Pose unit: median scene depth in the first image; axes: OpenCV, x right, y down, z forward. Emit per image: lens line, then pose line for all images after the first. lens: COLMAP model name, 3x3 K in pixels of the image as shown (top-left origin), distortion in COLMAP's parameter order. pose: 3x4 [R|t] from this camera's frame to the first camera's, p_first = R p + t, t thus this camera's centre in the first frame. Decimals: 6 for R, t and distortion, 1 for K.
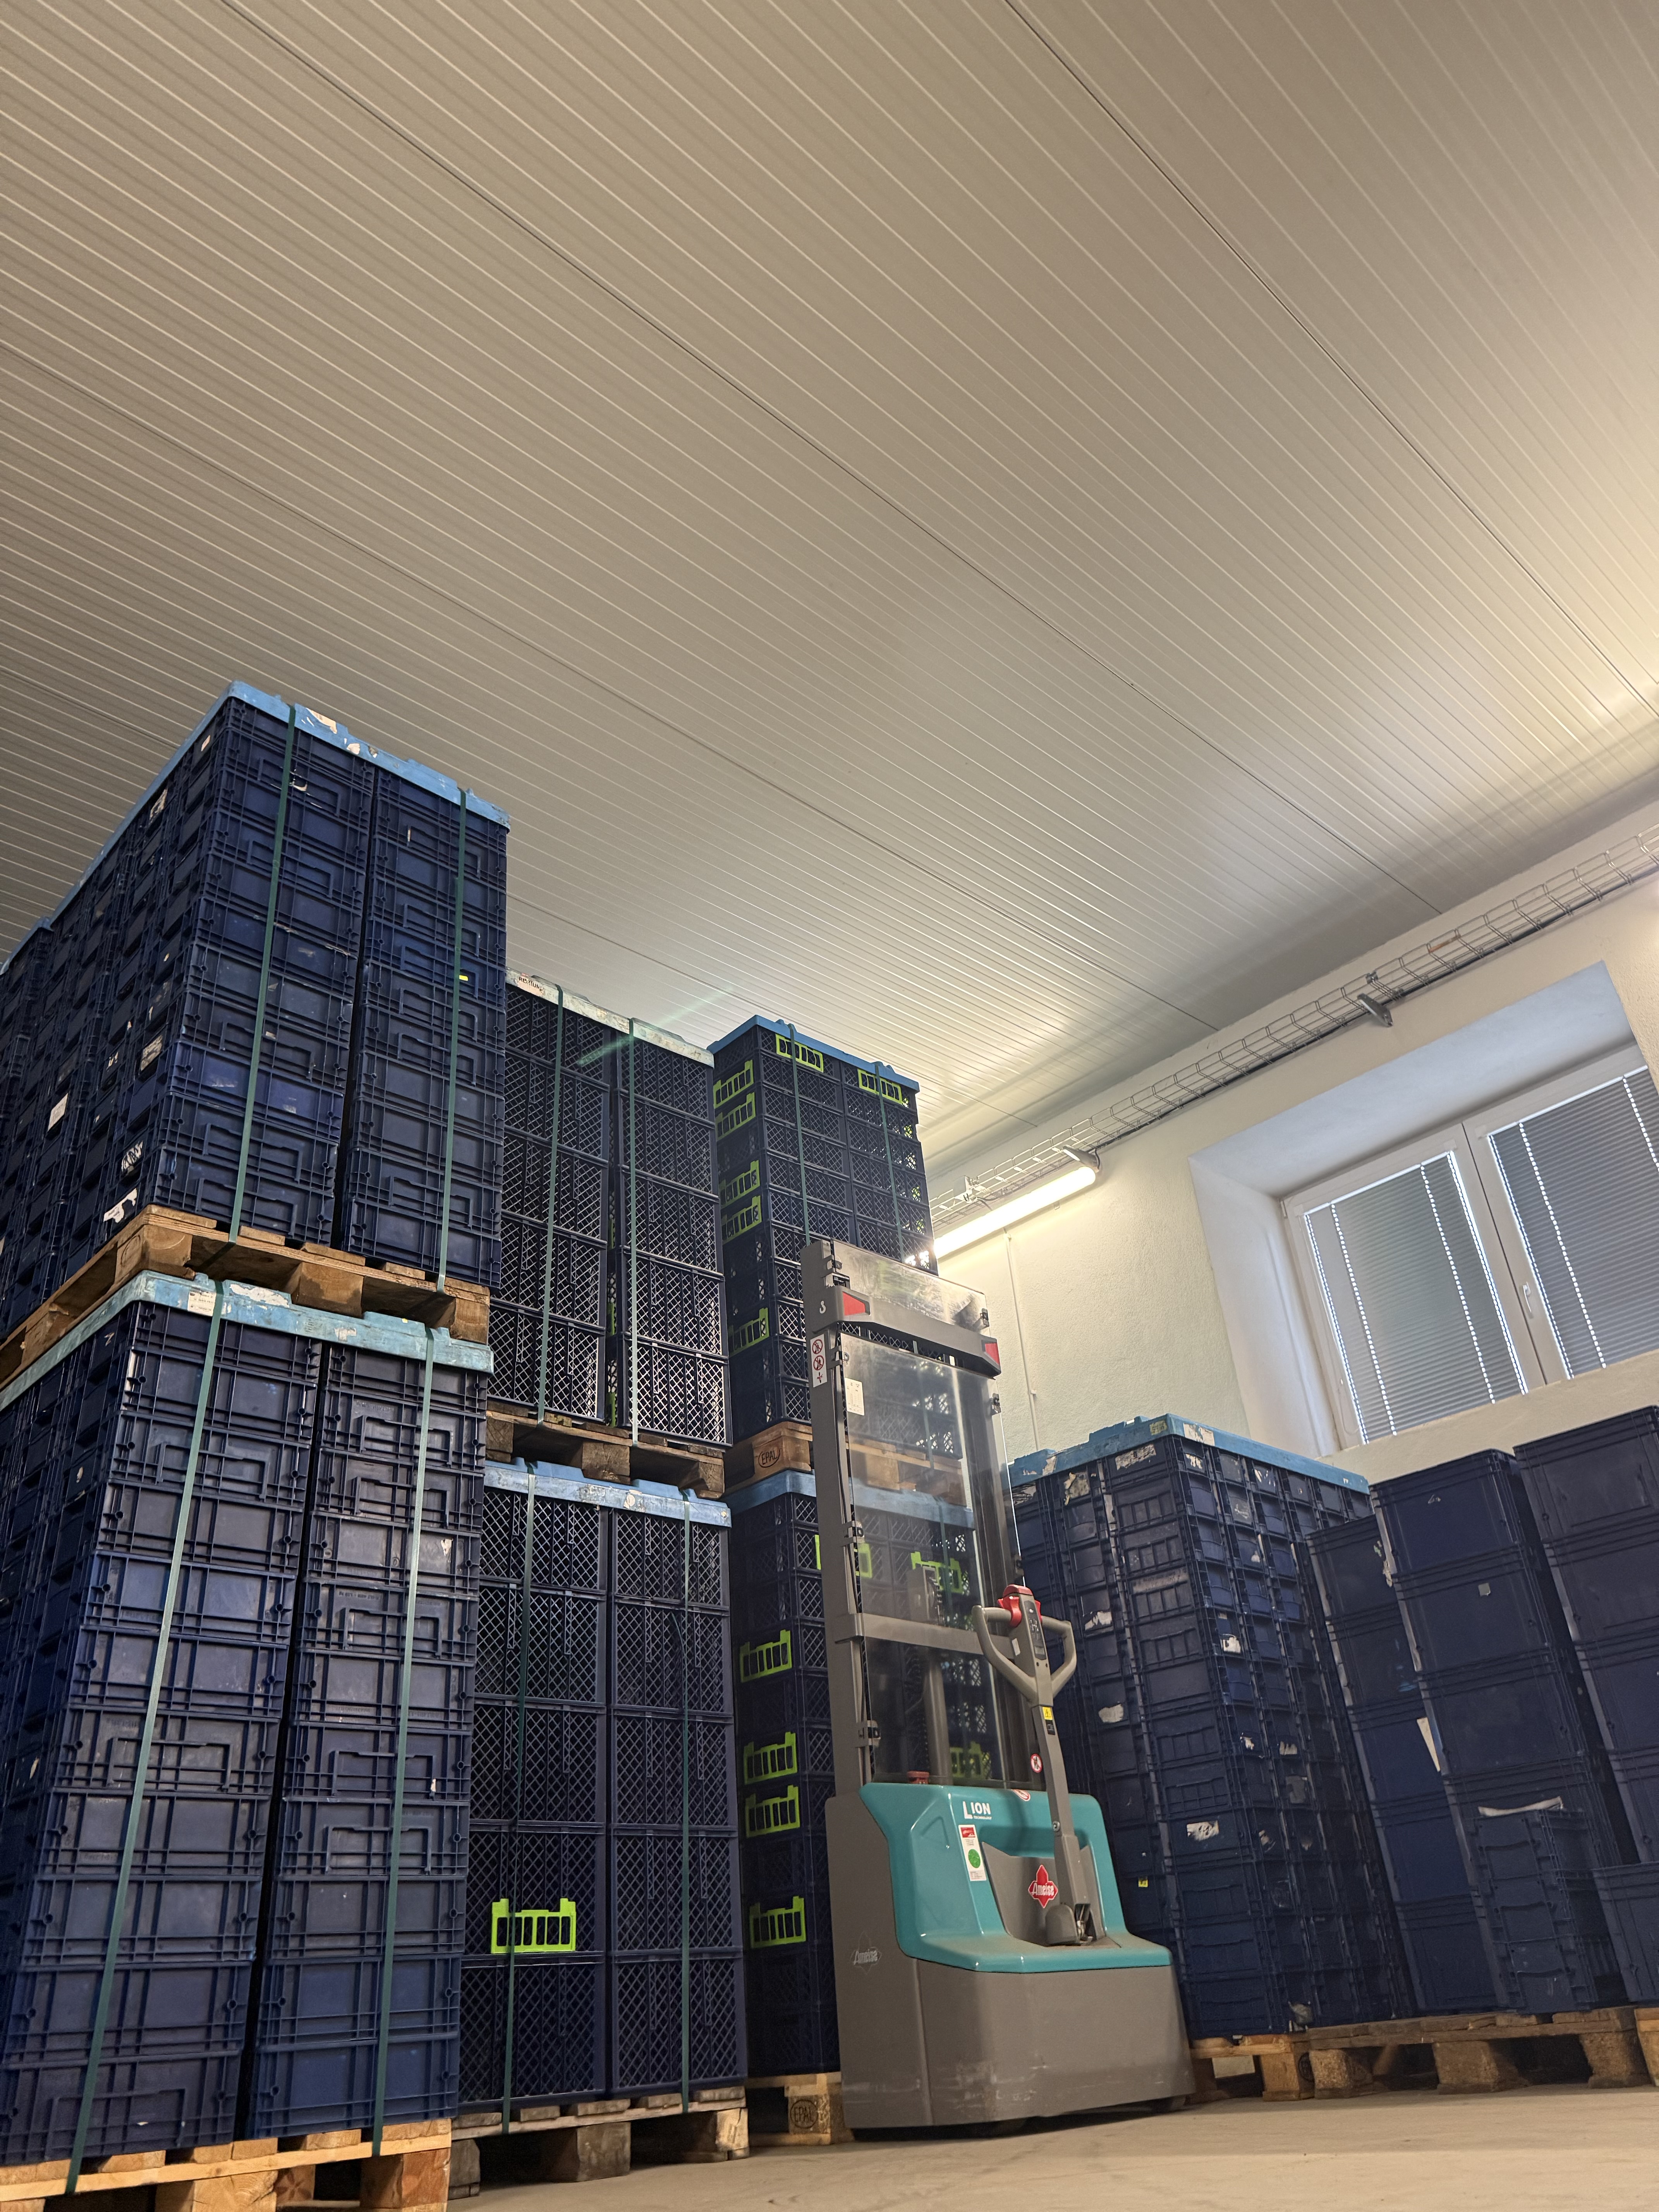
lens RADIAL K [[1548.9, 0, 826.5], [0, 1548.9, 1105.2], [0, 0, 1]] dist [0.071290, -0.100597]
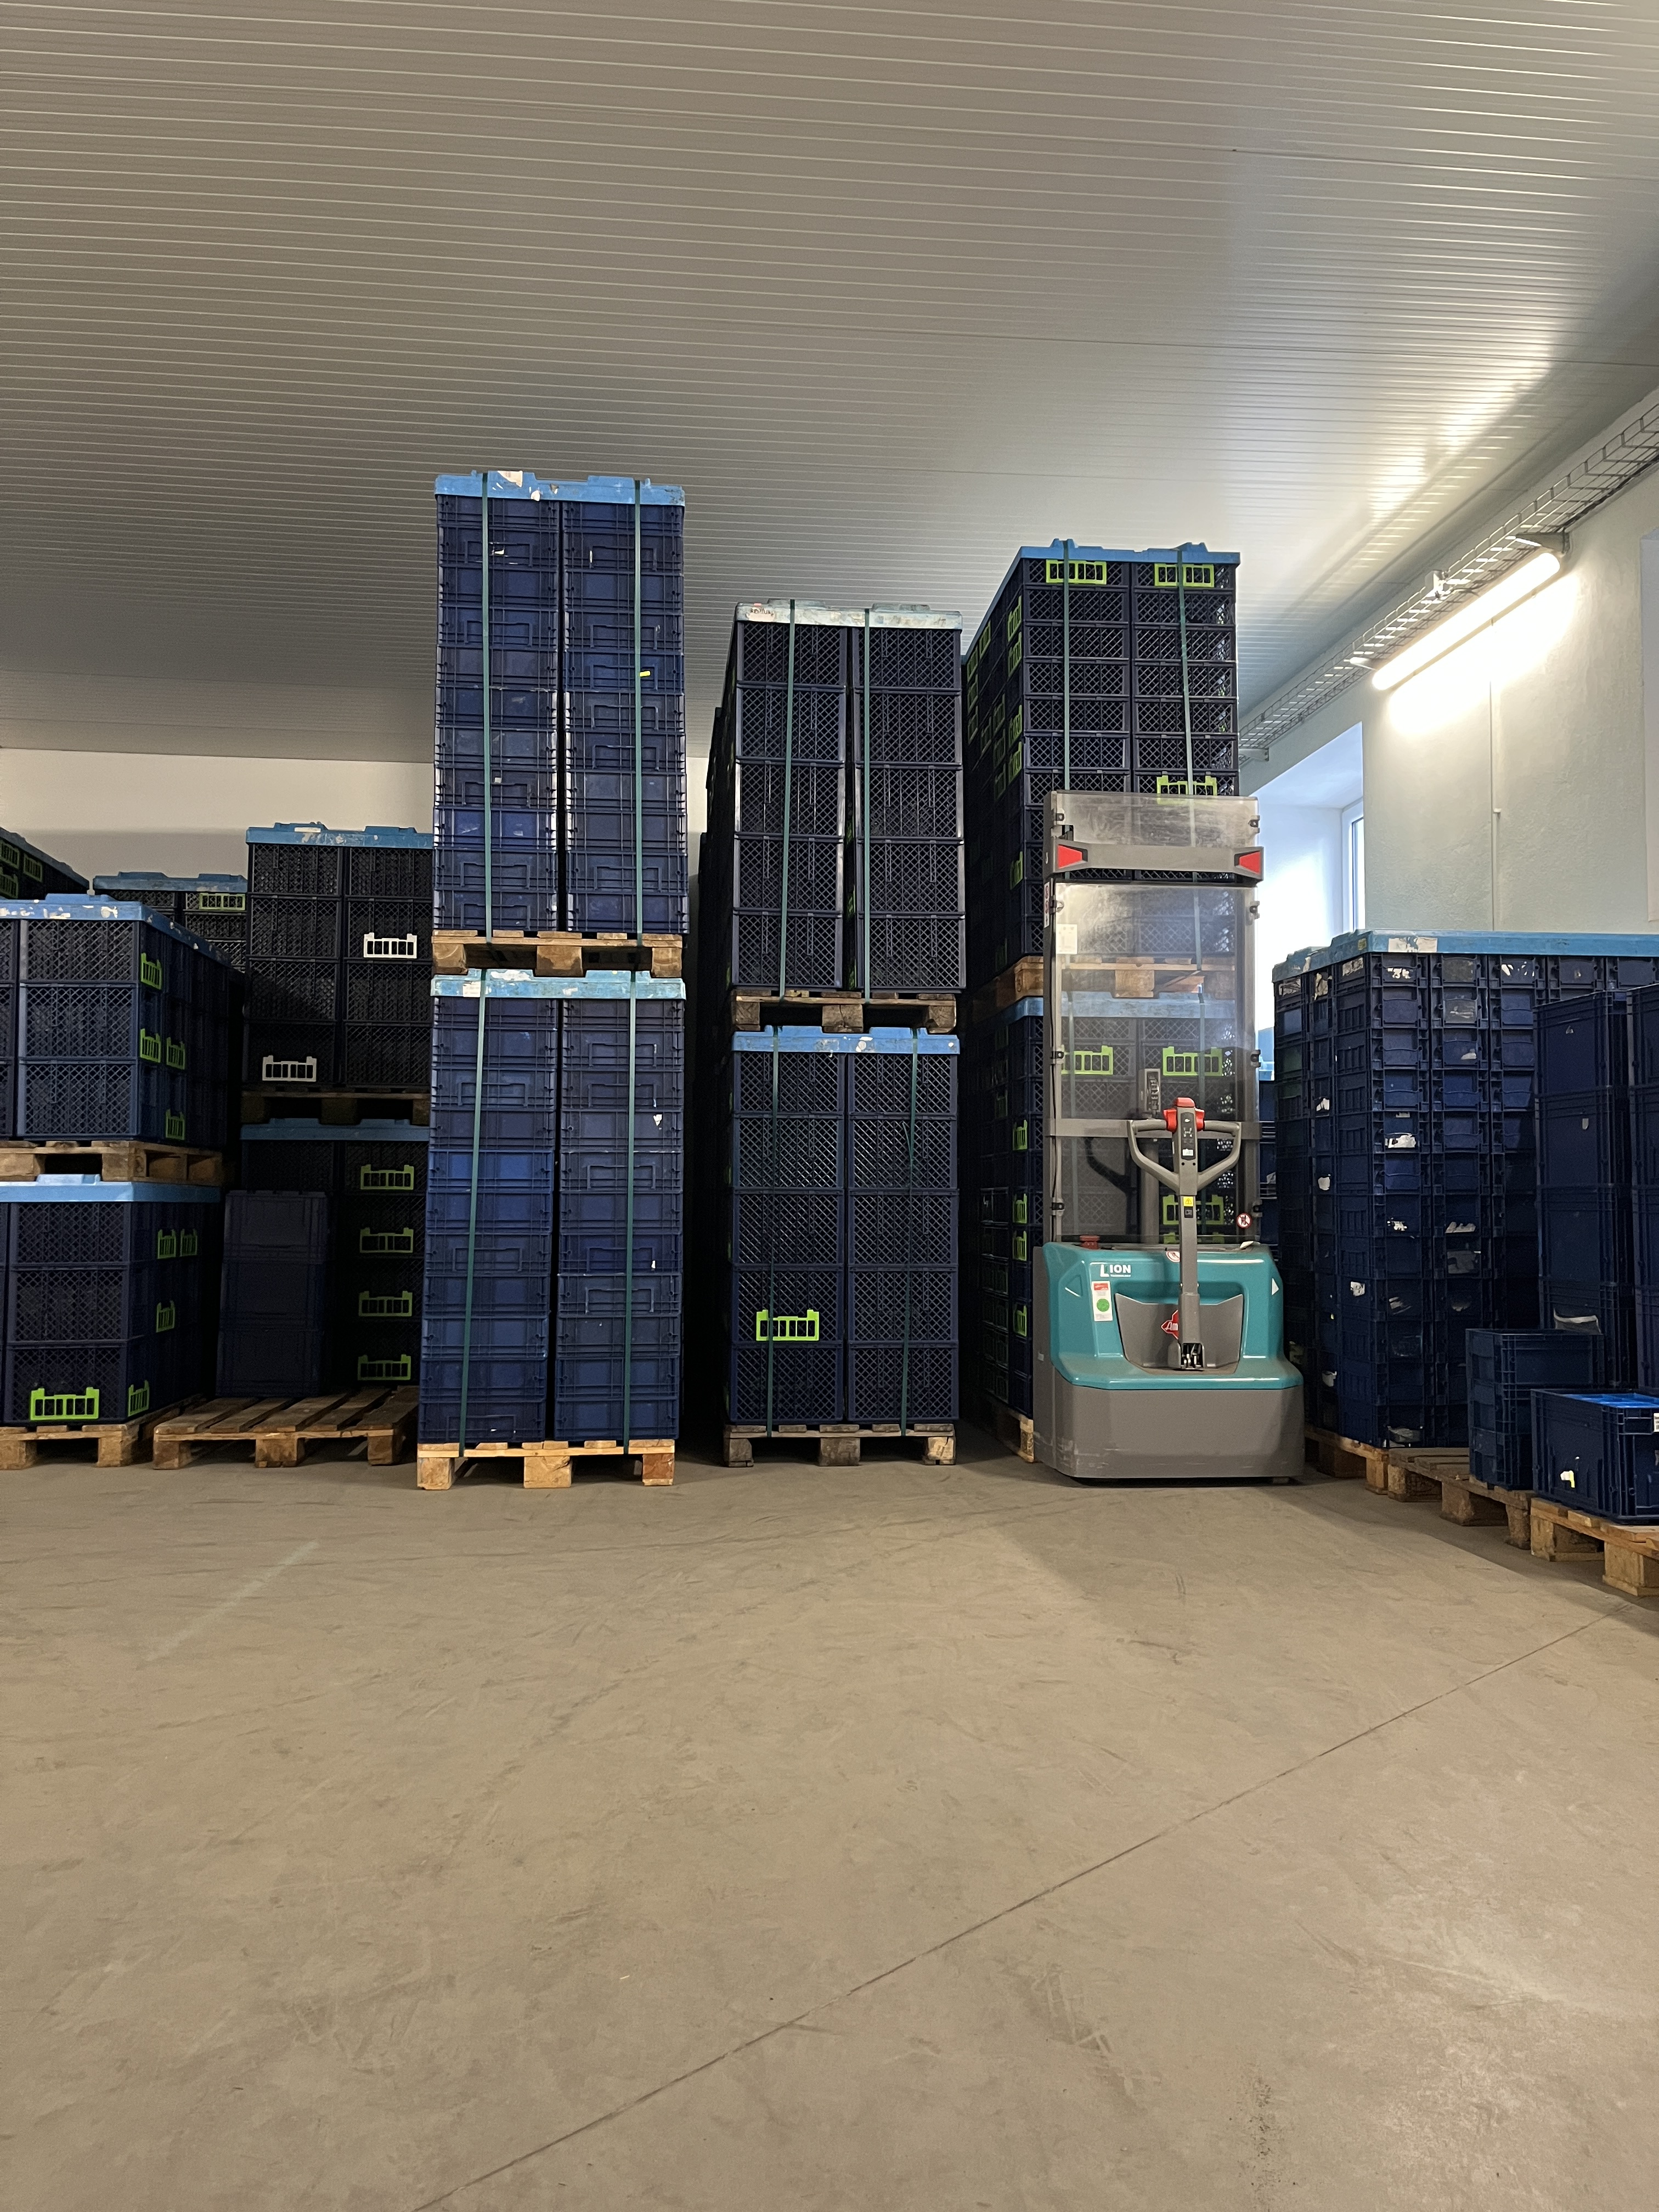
lens RADIAL K [[1659.5, 0, 827.5], [0, 1659.5, 1112.0], [0, 0, 1]] dist [0.080405, -0.111260]
pose [[0.797043, 0.040588, -0.602557, 0.756119], [0.254540, 0.882211, 0.396123, -0.283835], [0.547661, -0.469102, 0.692828, -0.029181]]
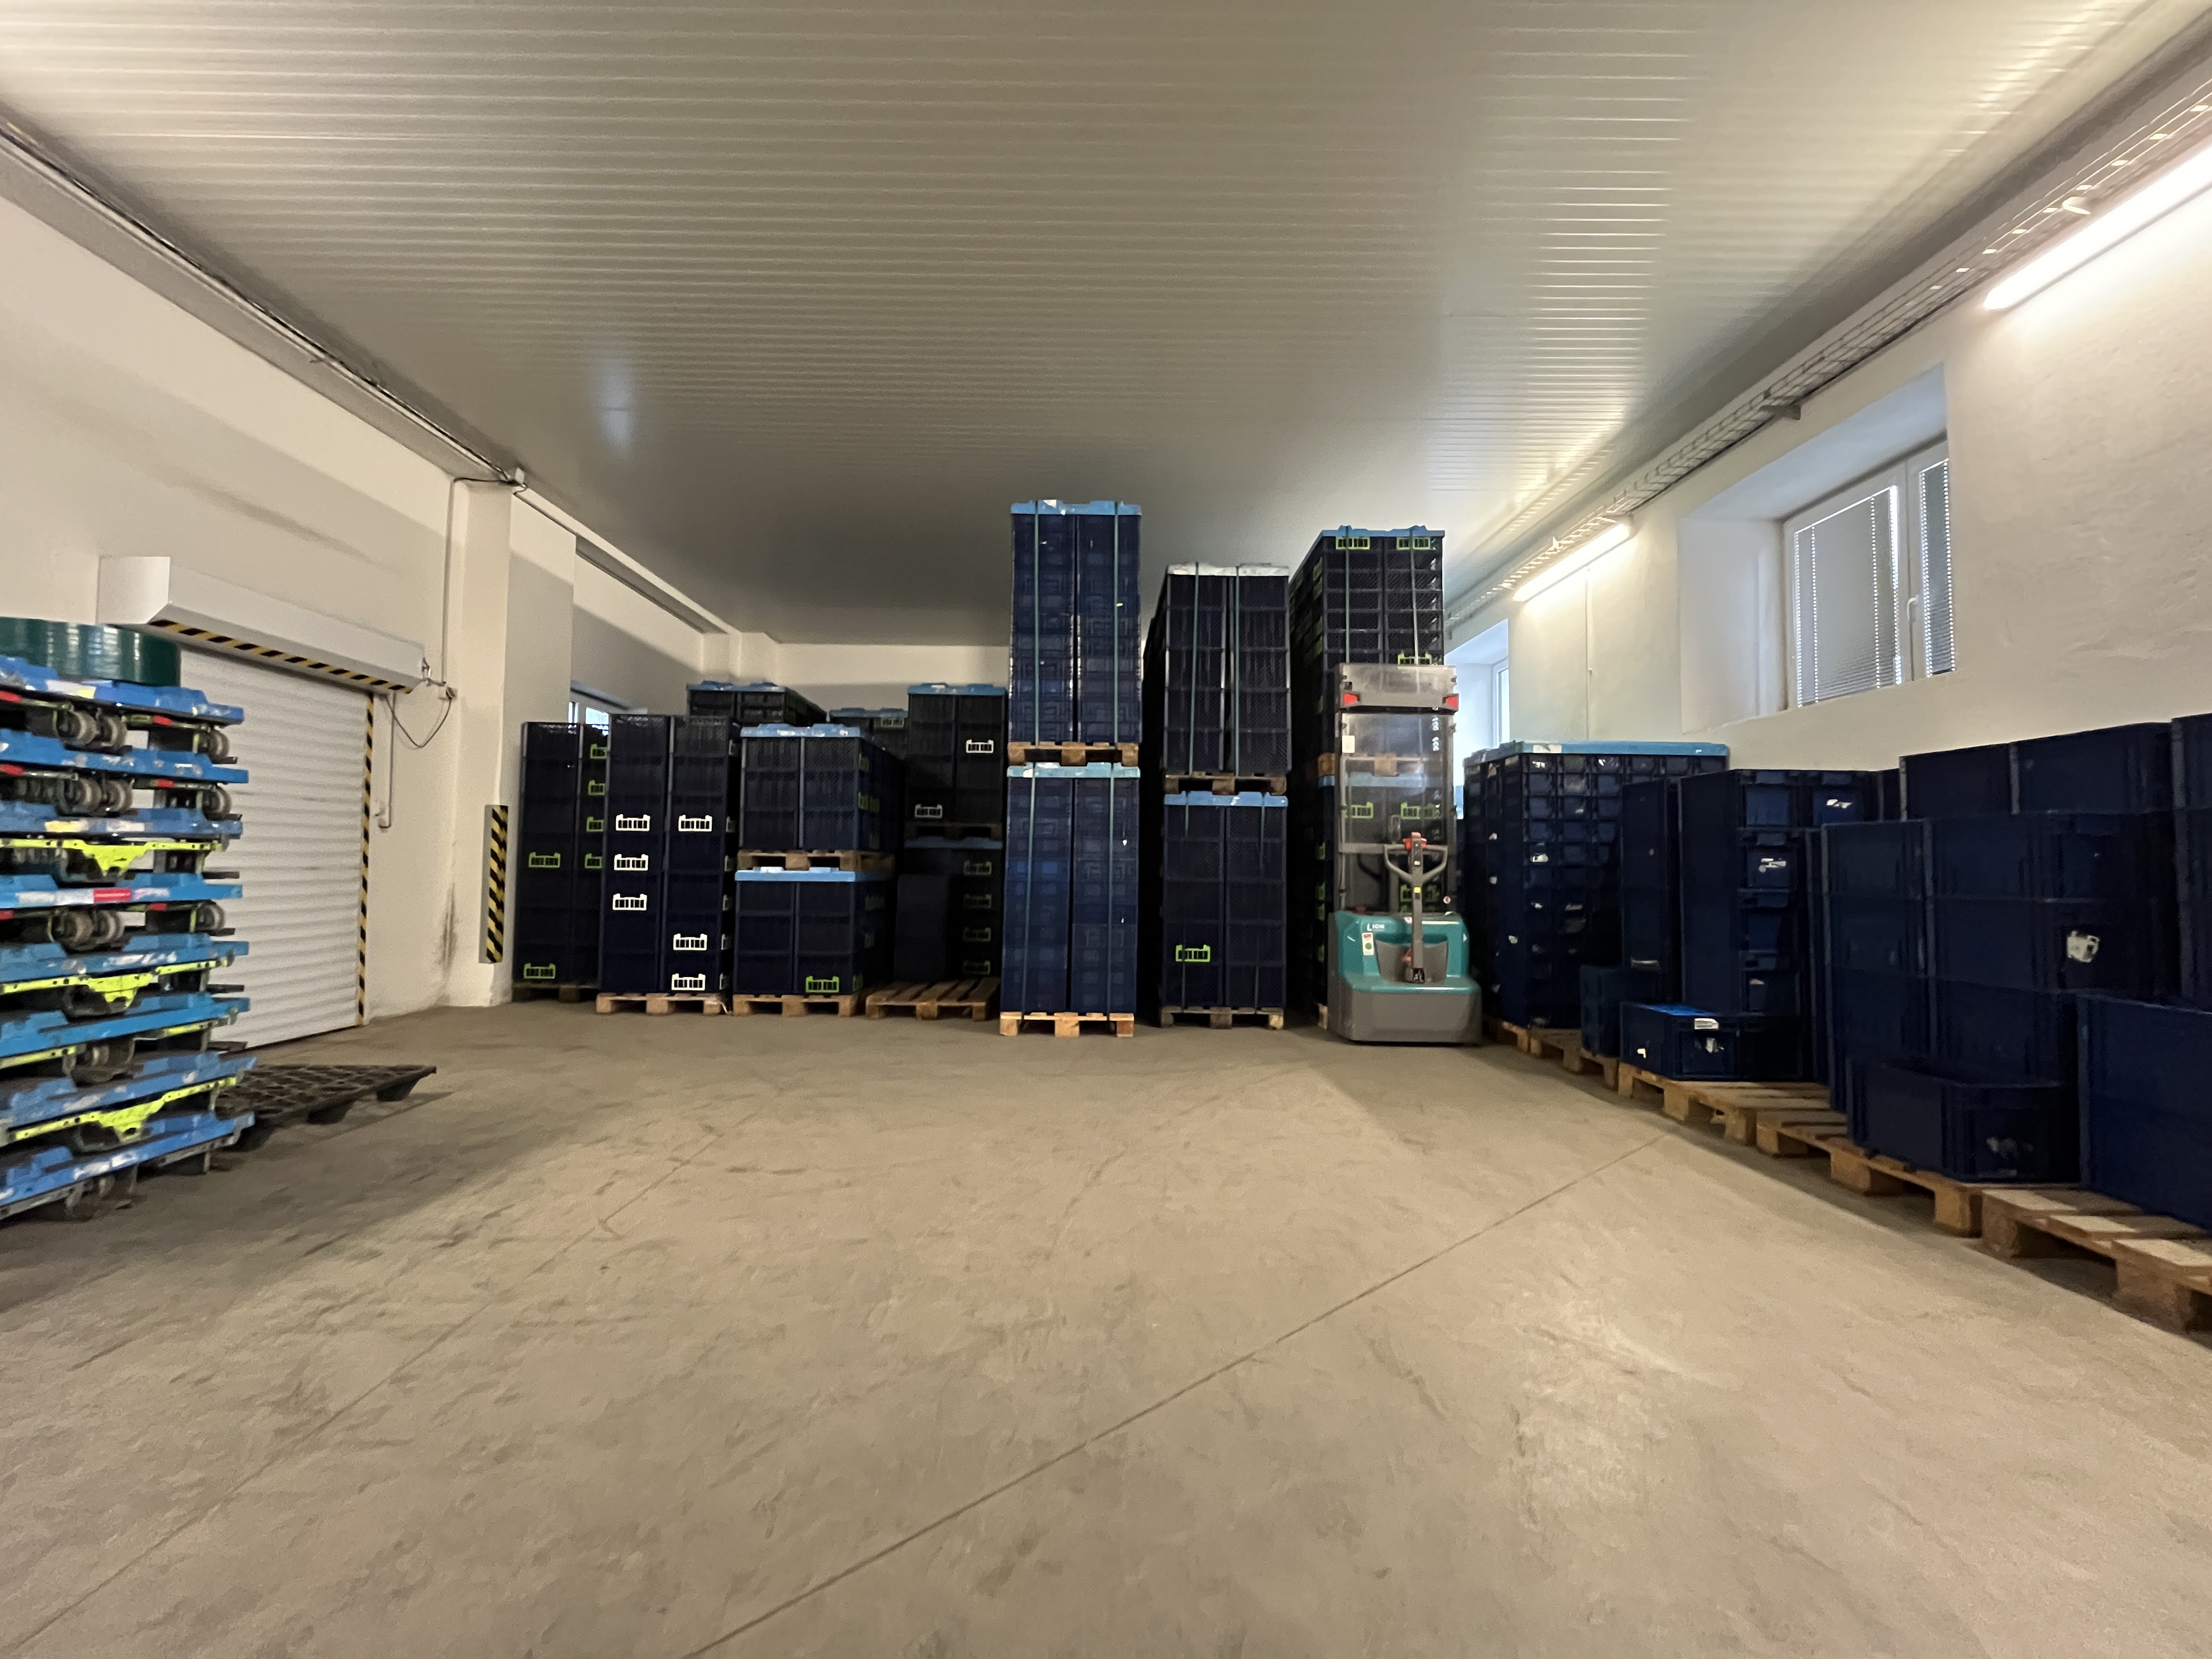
lens RADIAL K [[894.0, 0, 1095.6], [0, 894.0, 826.2], [0, 0, 1]] dist [0.000087, 0.000035]
pose [[0.730168, 0.048690, -0.681530, 0.722413], [0.289623, 0.881361, 0.373258, -0.322096], [0.618848, -0.469928, 0.629440, -0.043522]]
